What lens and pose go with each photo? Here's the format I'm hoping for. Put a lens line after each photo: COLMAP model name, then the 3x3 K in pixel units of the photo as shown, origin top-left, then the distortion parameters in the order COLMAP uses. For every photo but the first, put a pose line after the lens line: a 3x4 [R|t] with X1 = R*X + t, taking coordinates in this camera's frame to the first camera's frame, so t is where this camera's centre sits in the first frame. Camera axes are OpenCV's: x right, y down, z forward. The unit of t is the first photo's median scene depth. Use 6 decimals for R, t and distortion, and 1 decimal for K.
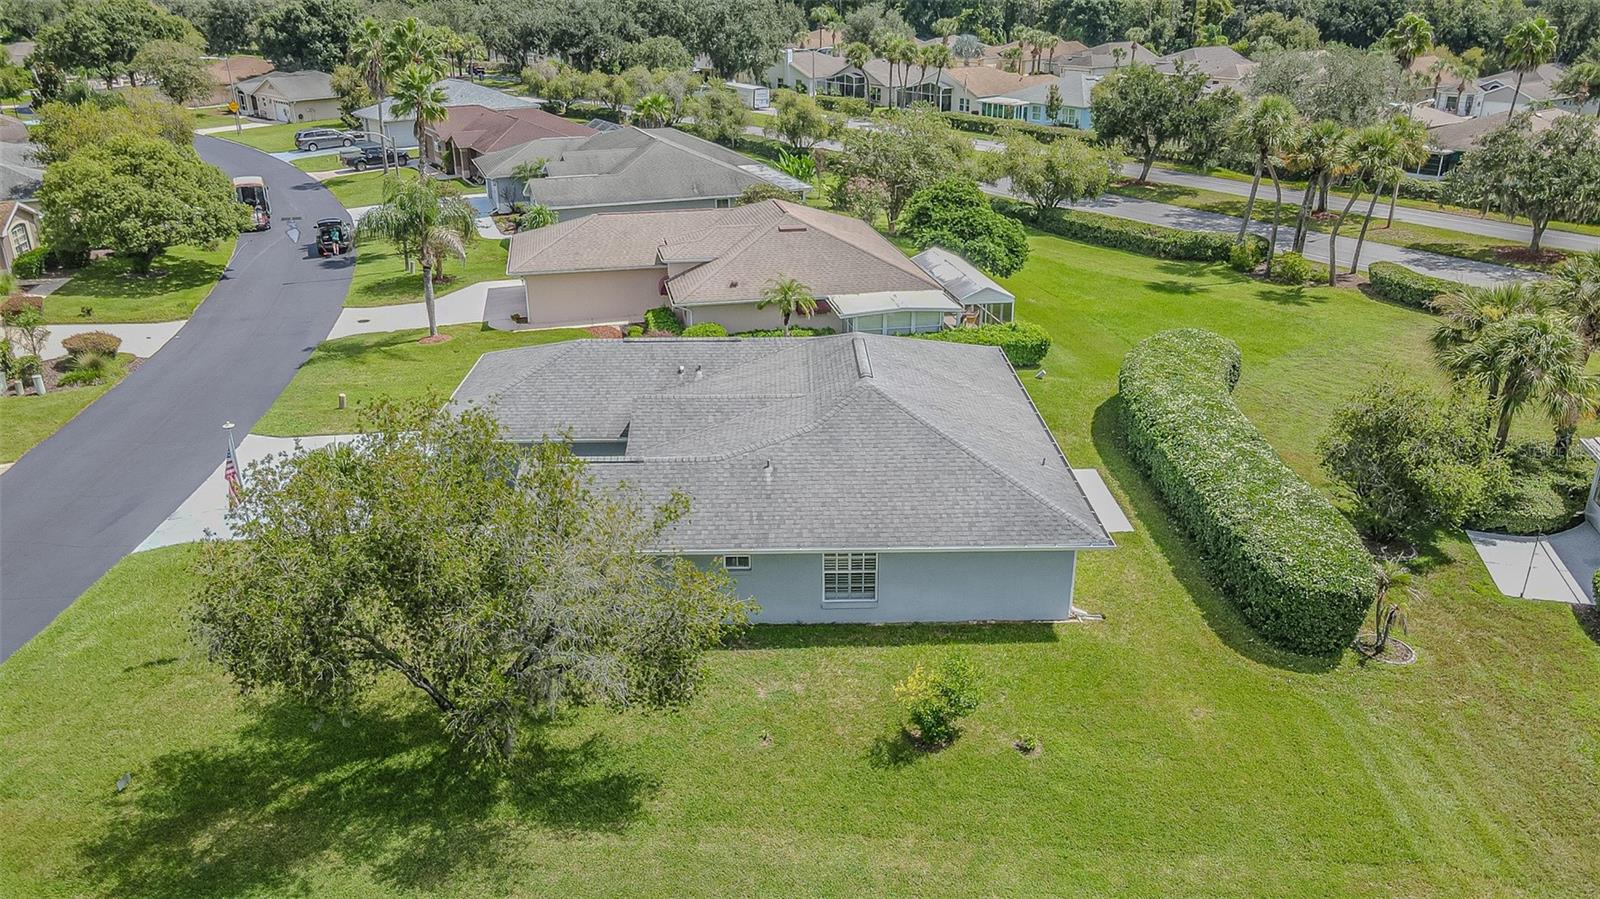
lens RADIAL K [[1191.4, 0, 802.7], [0, 1191.4, 455.8], [0, 0, 1]] dist [0.003443, 0.025768]
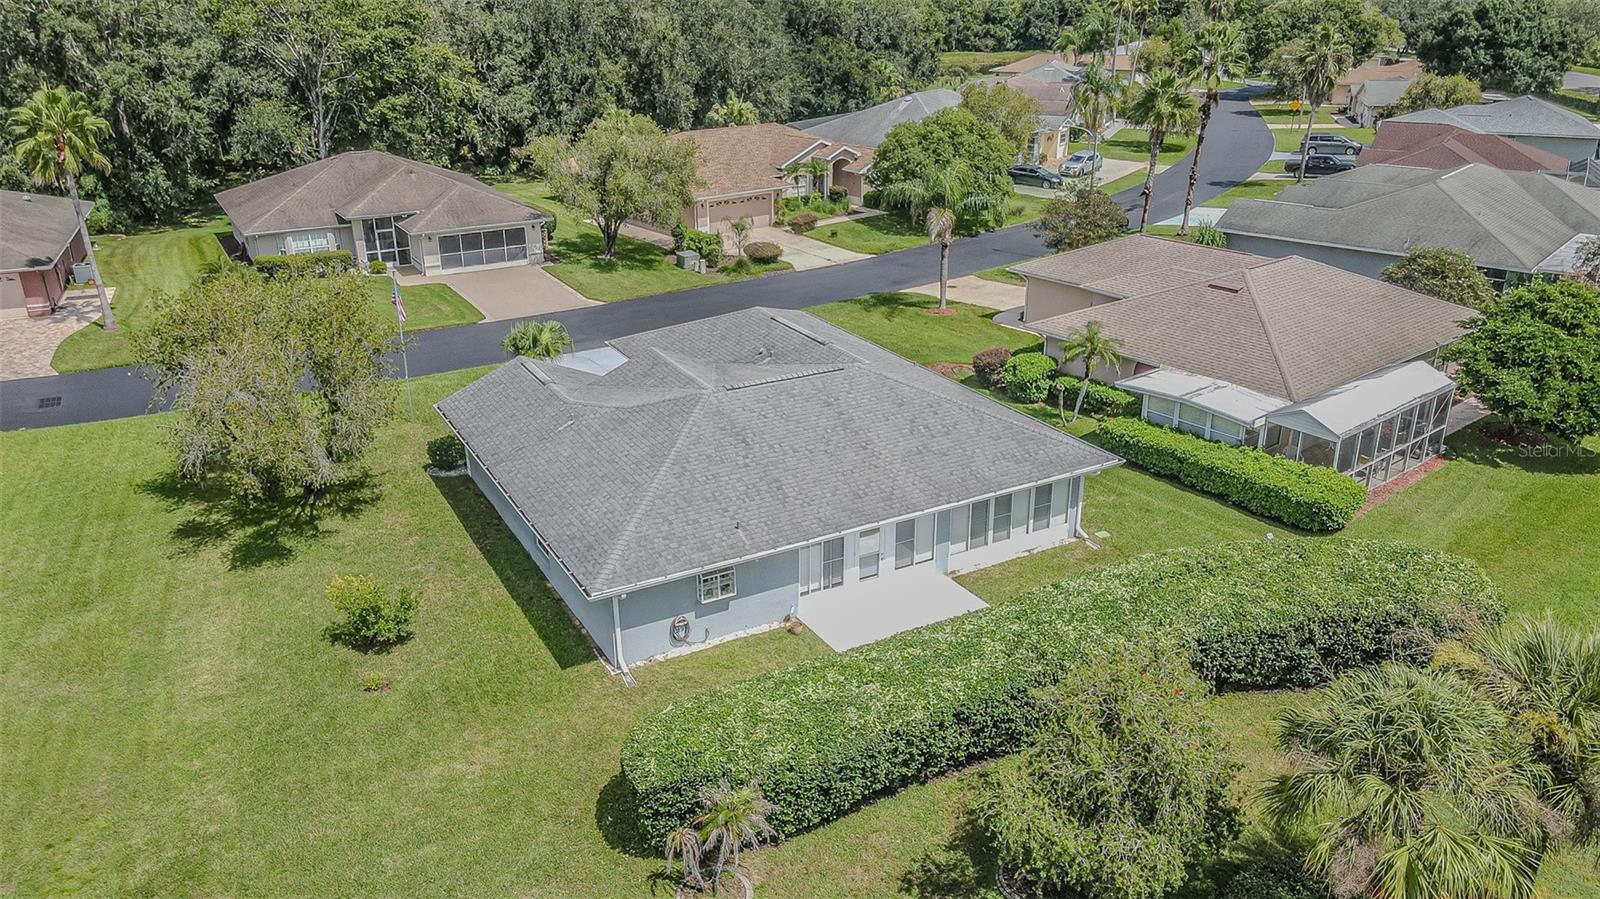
lens RADIAL K [[1191.4, 0, 801.2], [0, 1191.4, 448.9], [0, 0, 1]] dist [0.003443, 0.025768]
pose [[0.466340, 0.331236, -0.820250, 0.551038], [-0.334588, 0.924411, 0.183074, -0.133854], [0.818888, 0.189071, 0.541917, 0.314370]]
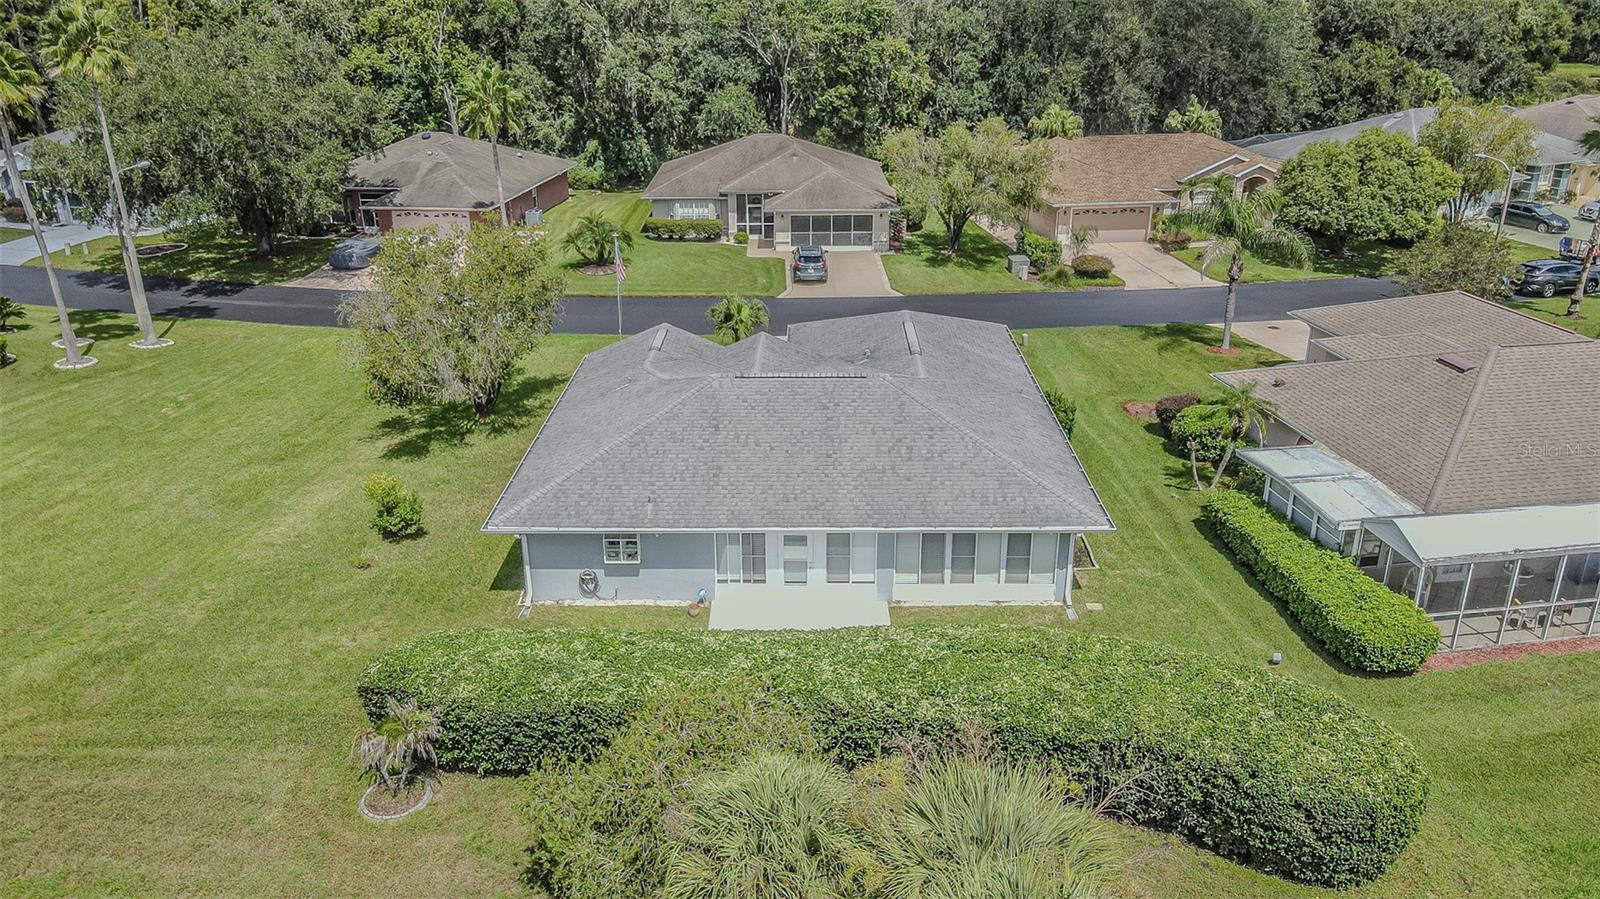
lens RADIAL K [[1191.4, 0, 801.6], [0, 1191.4, 446.5], [0, 0, 1]] dist [0.003443, 0.025768]
pose [[-0.036531, 0.374841, -0.926369, 0.620506], [-0.377217, 0.853239, 0.360125, -0.244707], [0.925404, 0.362598, 0.110227, 0.578441]]
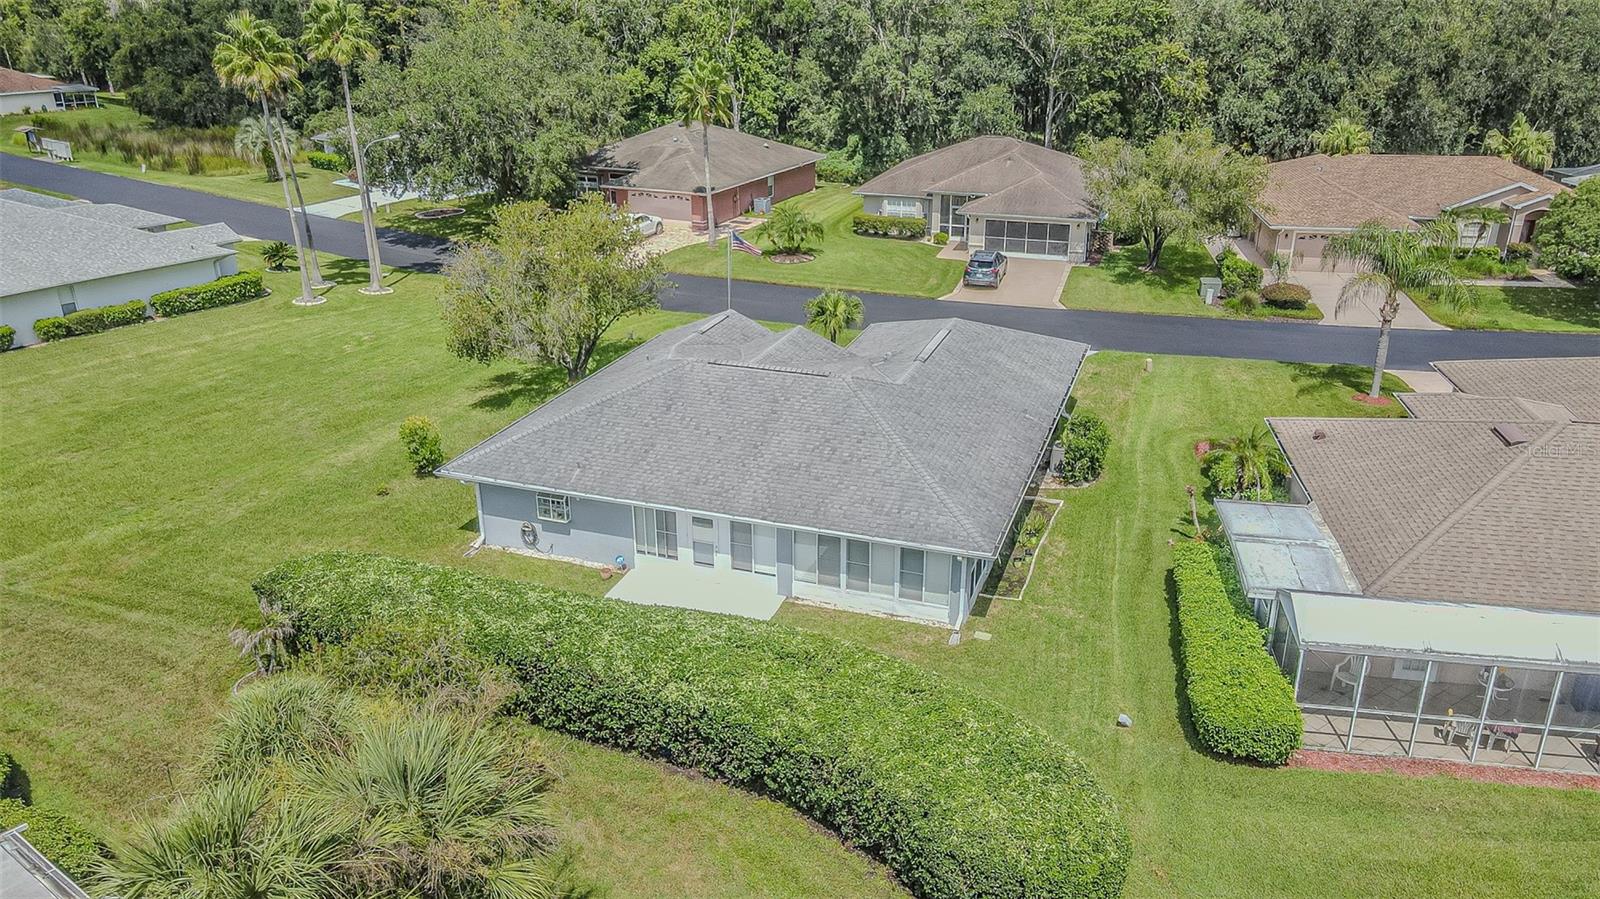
lens RADIAL K [[1191.4, 0, 800.7], [0, 1191.4, 447.3], [0, 0, 1]] dist [0.003443, 0.025768]
pose [[-0.360912, 0.350939, -0.864051, 0.588976], [-0.353563, 0.805845, 0.474981, -0.326034], [0.862980, 0.476923, -0.166761, 0.773888]]
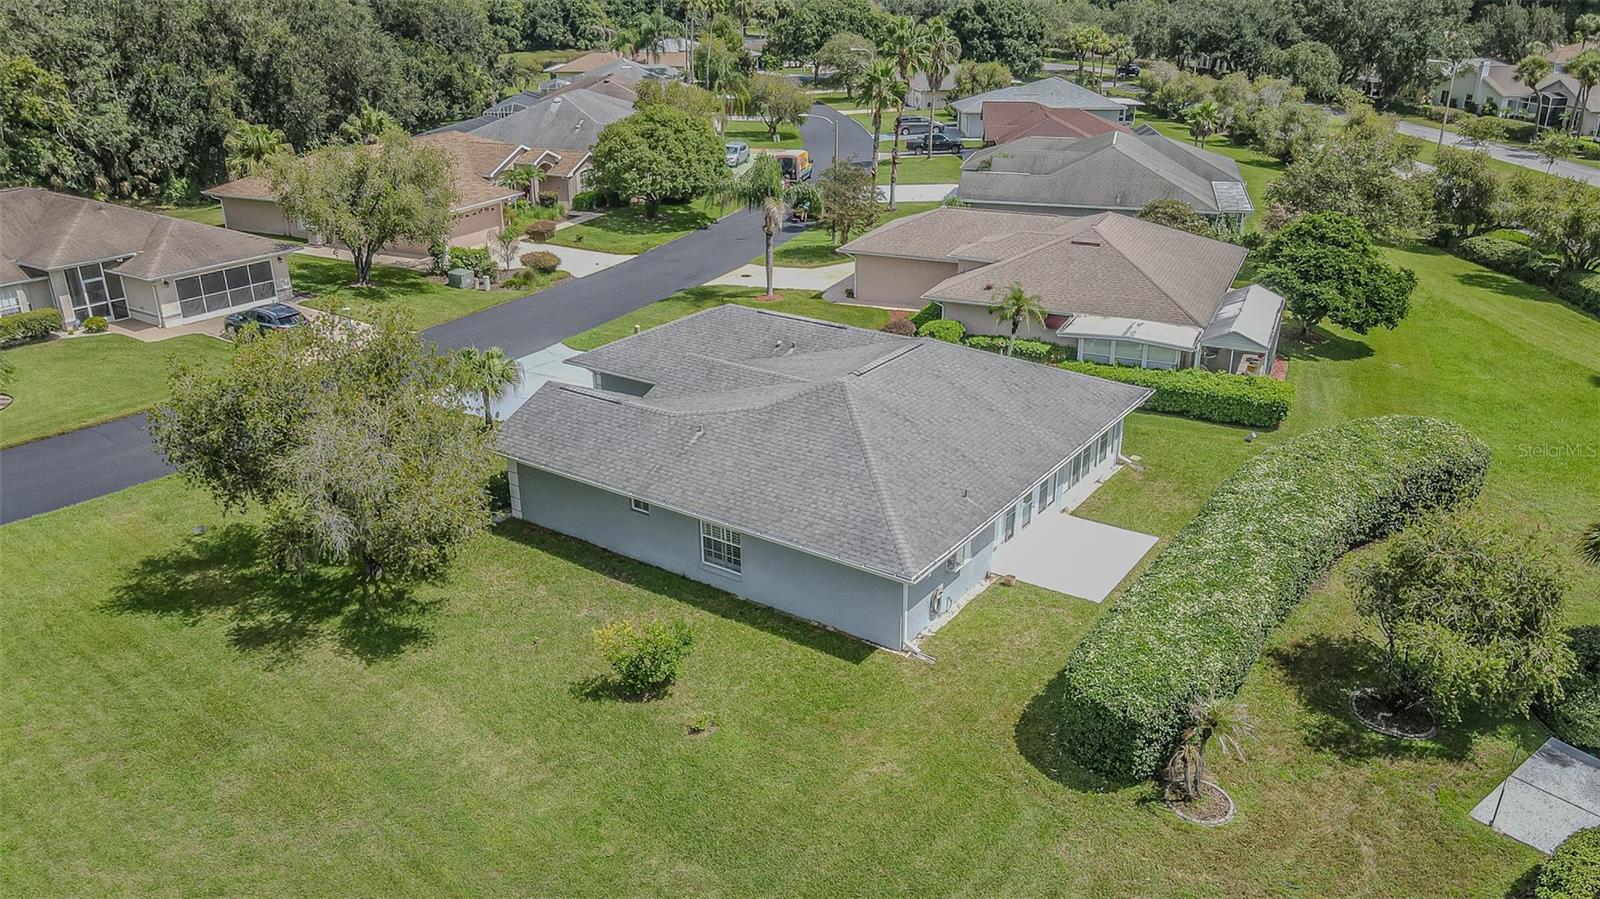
lens RADIAL K [[1191.4, 0, 800.7], [0, 1191.4, 457.1], [0, 0, 1]] dist [0.003443, 0.025768]
pose [[0.807775, 0.224227, -0.545181, 0.353723], [-0.223905, 0.972228, 0.068114, -0.034105], [0.545313, 0.067048, 0.835546, 0.077656]]
